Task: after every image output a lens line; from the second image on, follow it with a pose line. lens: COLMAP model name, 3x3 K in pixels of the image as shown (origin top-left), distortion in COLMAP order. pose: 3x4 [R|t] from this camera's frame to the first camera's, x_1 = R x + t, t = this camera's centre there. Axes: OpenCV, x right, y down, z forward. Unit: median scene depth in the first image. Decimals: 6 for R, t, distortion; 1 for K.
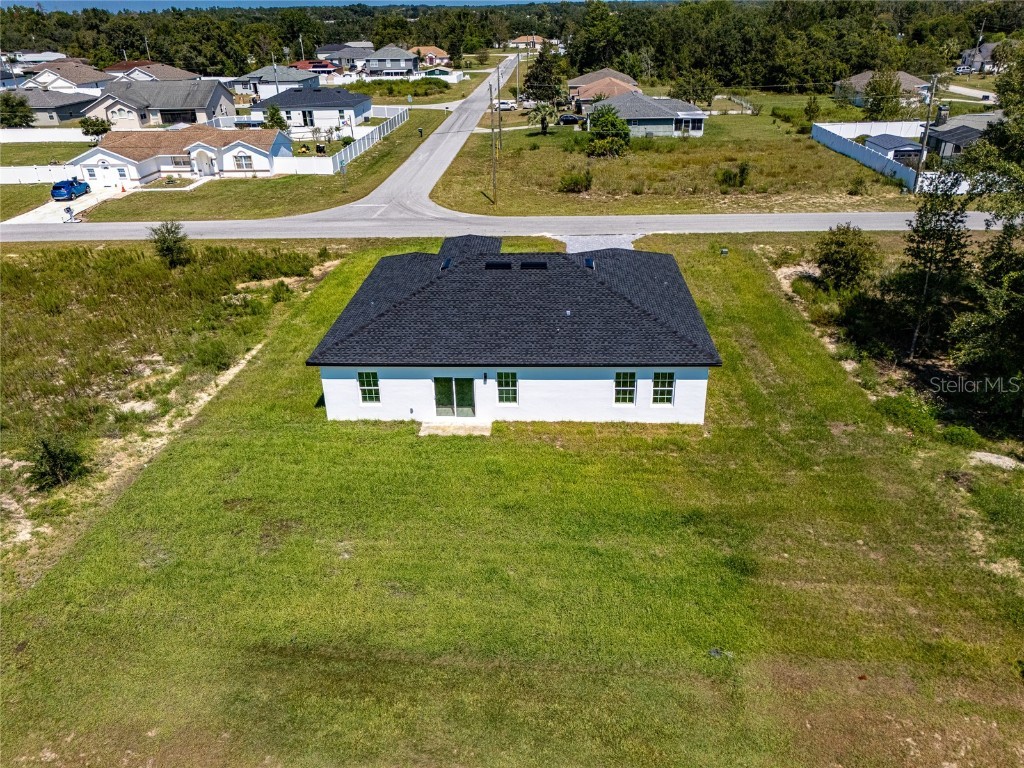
lens RADIAL K [[752.4, 0, 508.9], [0, 752.4, 384.1], [0, 0, 1]] dist [0.066032, -0.056592]
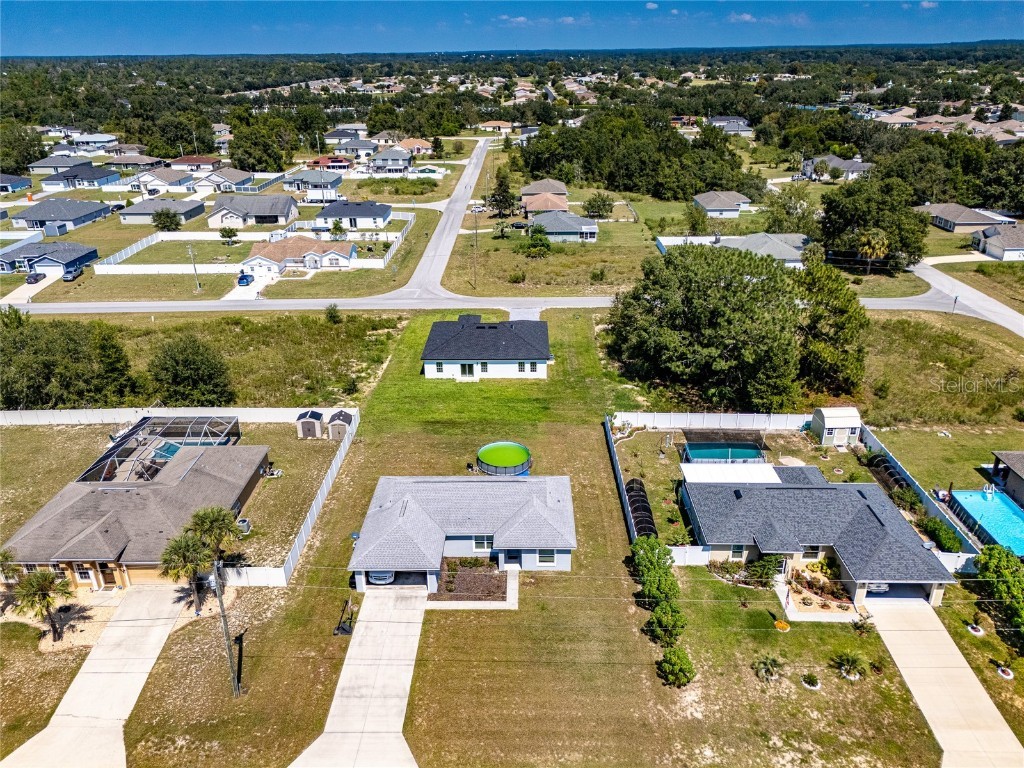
lens RADIAL K [[752.4, 0, 508.9], [0, 752.4, 384.1], [0, 0, 1]] dist [0.066032, -0.056592]
pose [[0.999173, -0.002968, 0.040550, -0.009646], [0.004891, 0.998863, -0.047411, 0.081828], [-0.040363, 0.047570, 0.998052, -0.774095]]
